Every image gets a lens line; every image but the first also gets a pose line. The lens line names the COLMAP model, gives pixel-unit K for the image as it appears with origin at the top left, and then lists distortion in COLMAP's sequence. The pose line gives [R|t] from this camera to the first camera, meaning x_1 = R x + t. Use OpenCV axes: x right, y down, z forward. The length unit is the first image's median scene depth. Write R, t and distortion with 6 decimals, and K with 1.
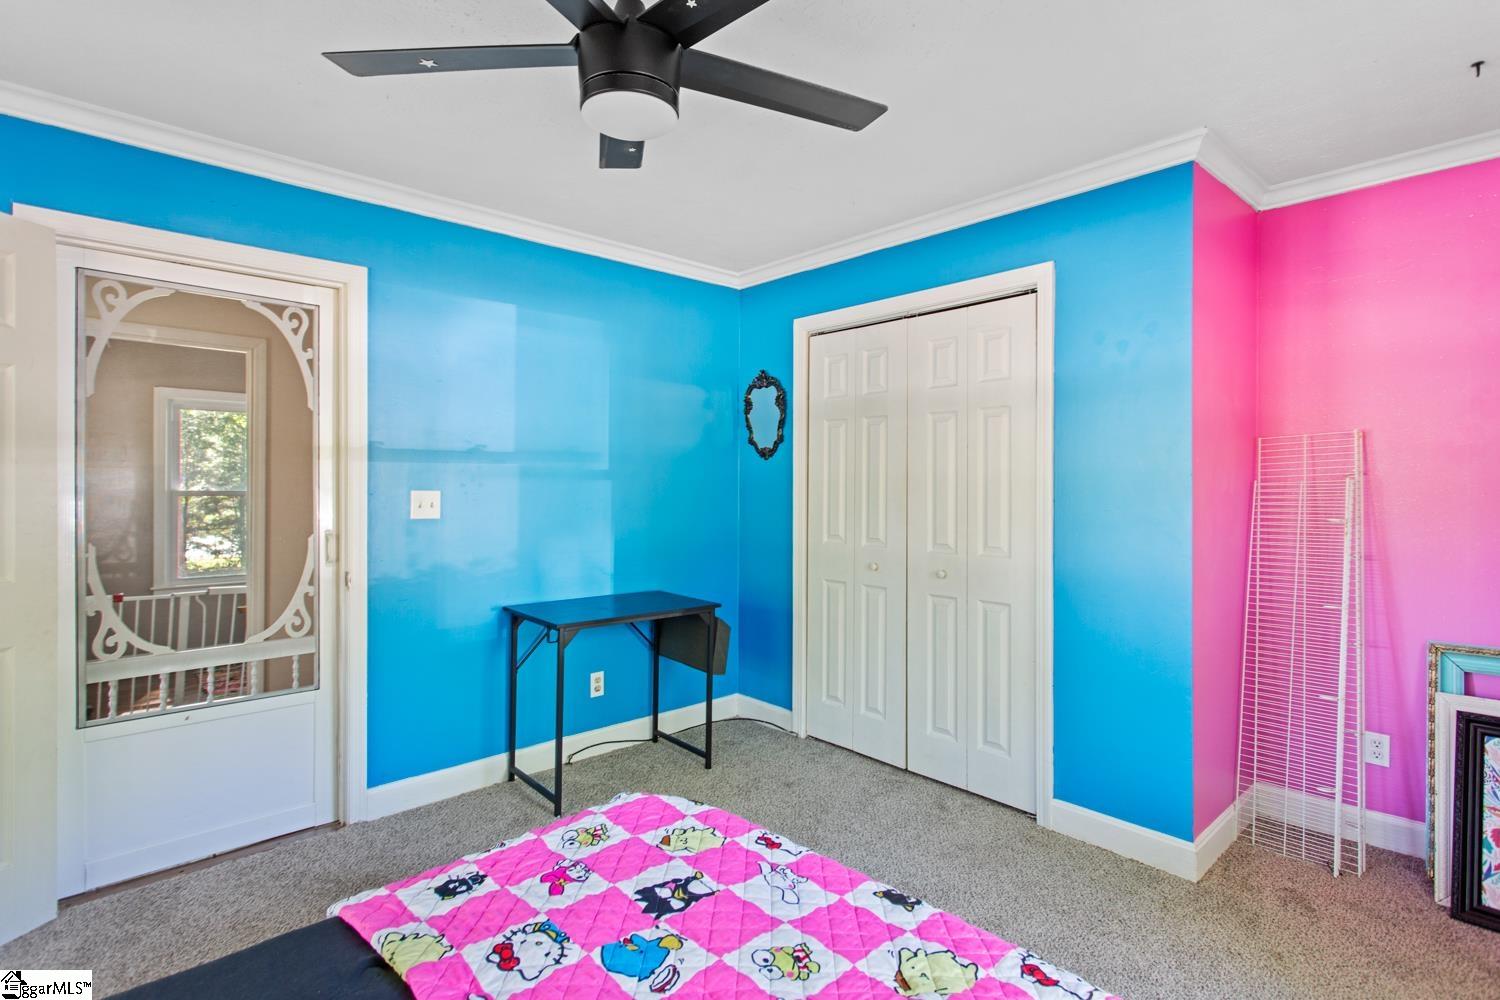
lens RADIAL K [[718.0, 0, 747.8], [0, 718.0, 495.4], [0, 0, 1]] dist [0.003093, 0.000651]
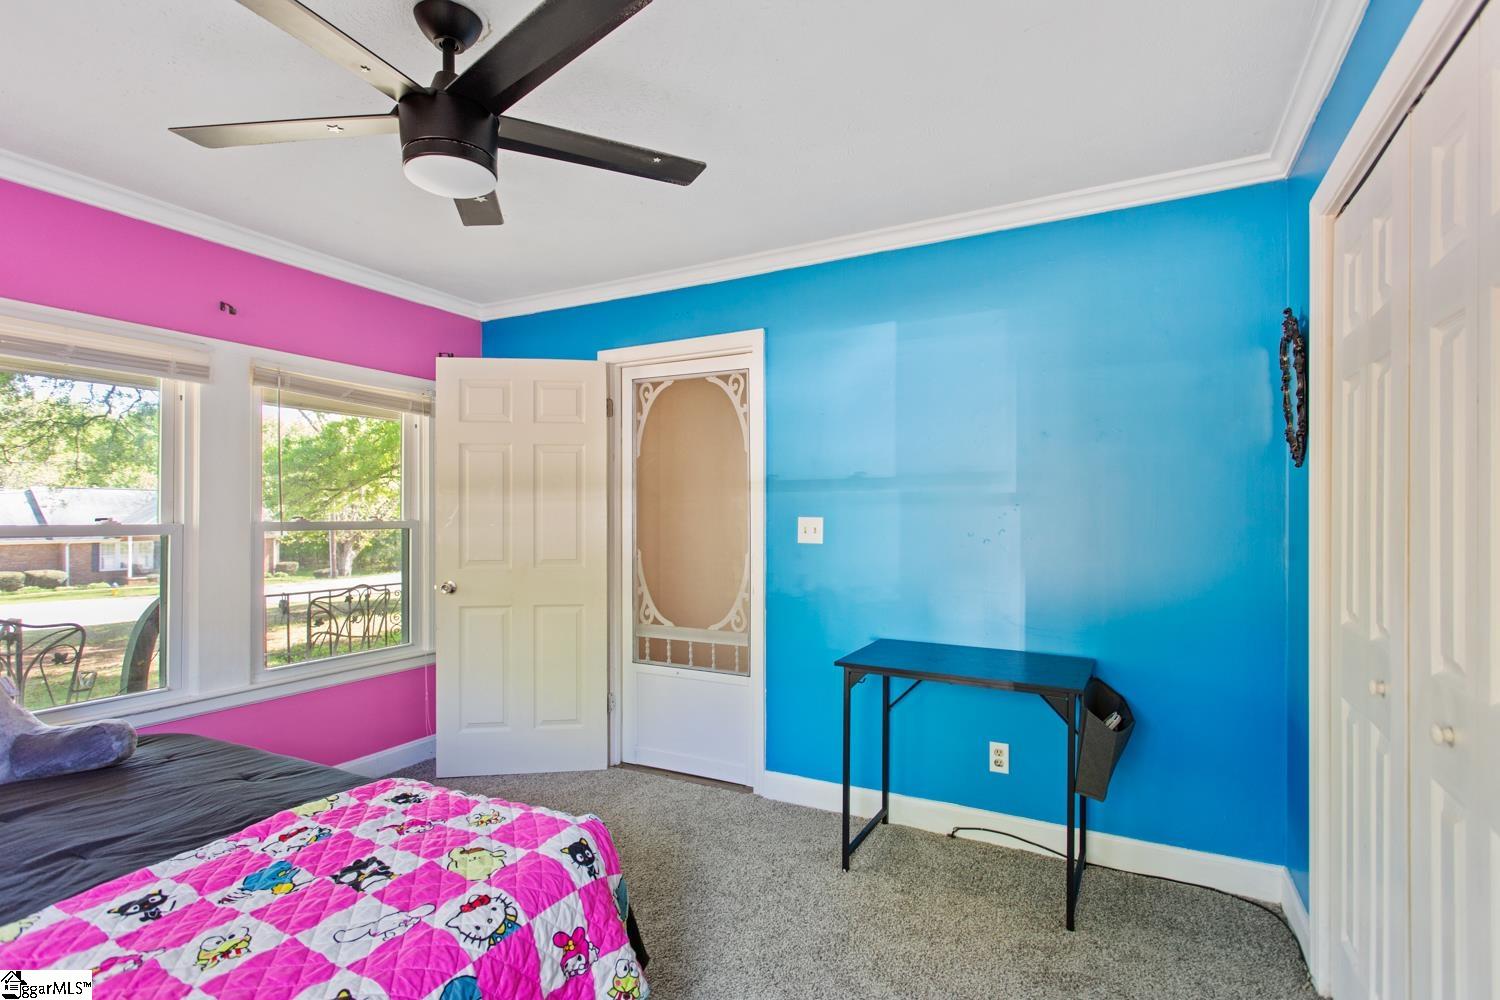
lens RADIAL K [[701.9, 0, 737.6], [0, 701.9, 520.2], [0, 0, 1]] dist [0.001215, 0.000500]
pose [[0.360813, 0.001037, -0.932637, 0.545945], [-0.017272, 0.999835, -0.005570, 0.006337], [0.932478, 0.018118, 0.360772, 0.562181]]
